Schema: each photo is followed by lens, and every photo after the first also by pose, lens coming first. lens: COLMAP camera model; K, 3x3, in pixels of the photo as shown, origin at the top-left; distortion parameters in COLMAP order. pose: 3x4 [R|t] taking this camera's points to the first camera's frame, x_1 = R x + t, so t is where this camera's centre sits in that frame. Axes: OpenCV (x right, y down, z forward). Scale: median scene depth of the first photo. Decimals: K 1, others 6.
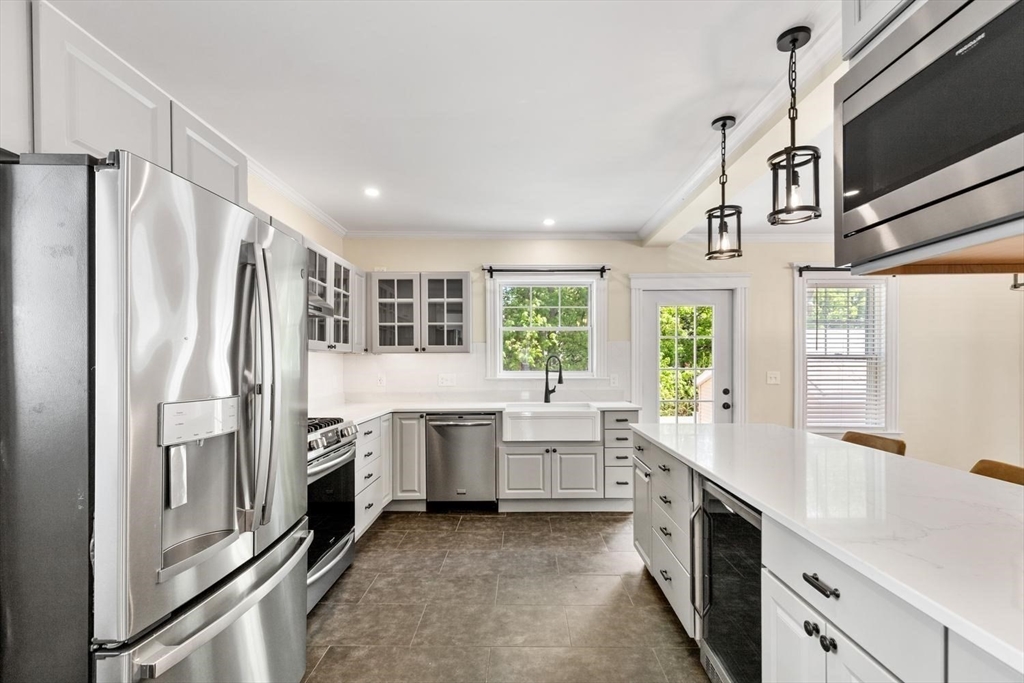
lens RADIAL K [[467.4, 0, 514.9], [0, 467.4, 363.6], [0, 0, 1]] dist [0.007191, -0.000588]
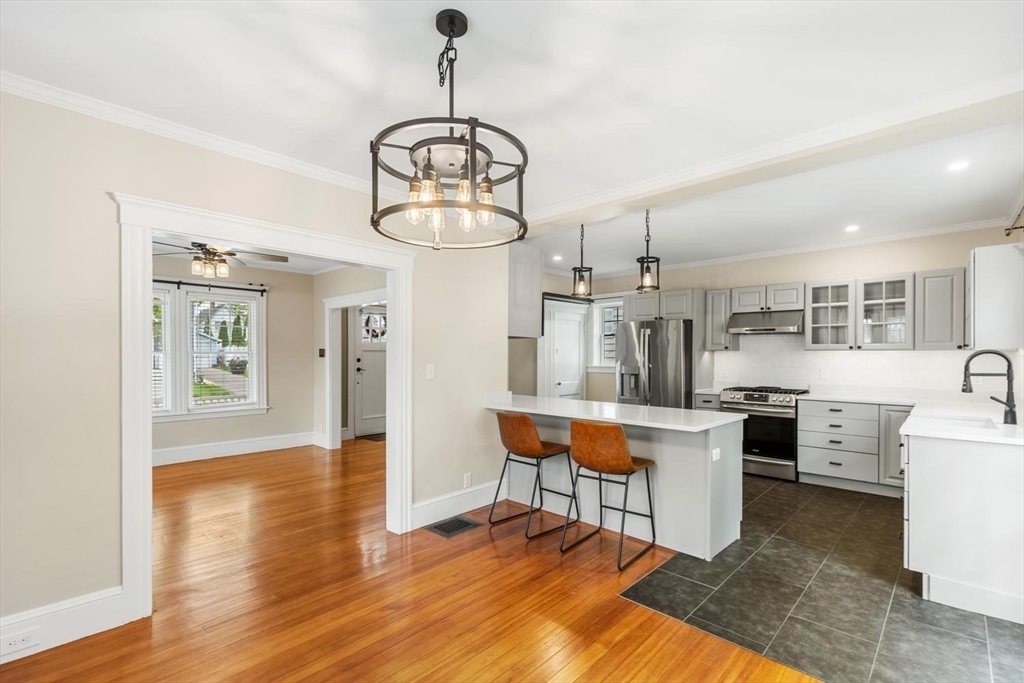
lens RADIAL K [[463.4, 0, 512.3], [0, 463.4, 354.5], [0, 0, 1]] dist [0.001117, 0.000408]
pose [[-0.682891, -0.000560, -0.730520, 1.087205], [-0.001975, 0.999997, 0.001079, -0.012203], [0.730518, 0.002179, -0.682890, 1.011978]]
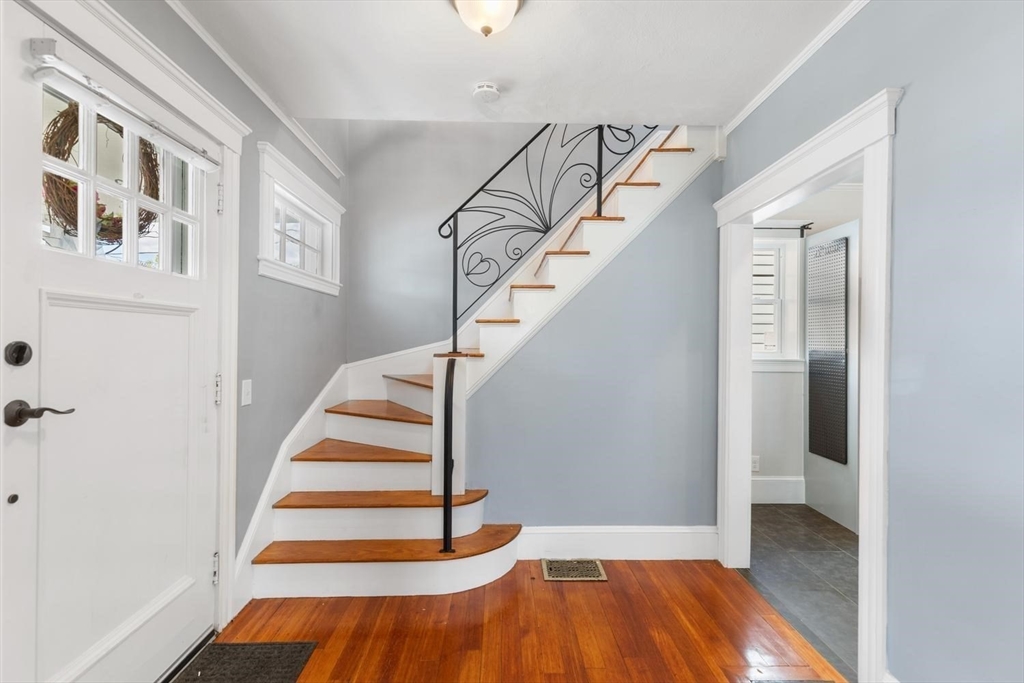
lens RADIAL K [[468.6, 0, 513.4], [0, 468.6, 340.3], [0, 0, 1]] dist [0.004908, 0.000014]
pose [[0.038208, -0.002534, -0.999267, 0.482767], [-0.008751, 0.999958, -0.002871, 0.002463], [0.999231, 0.008855, 0.038184, -0.358638]]
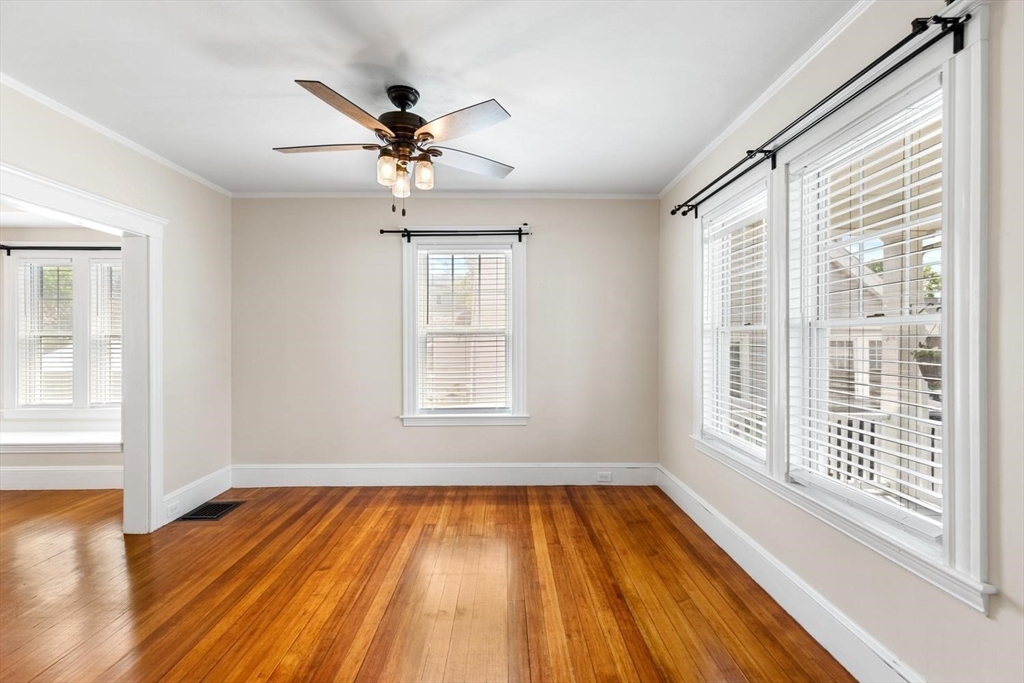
lens RADIAL K [[468.6, 0, 513.4], [0, 468.6, 340.3], [0, 0, 1]] dist [0.004908, 0.000014]
pose [[-0.015937, -0.005017, 0.999860, 0.202655], [0.003177, 0.999982, 0.005068, -0.000471], [-0.999868, 0.003258, -0.015920, -0.329789]]
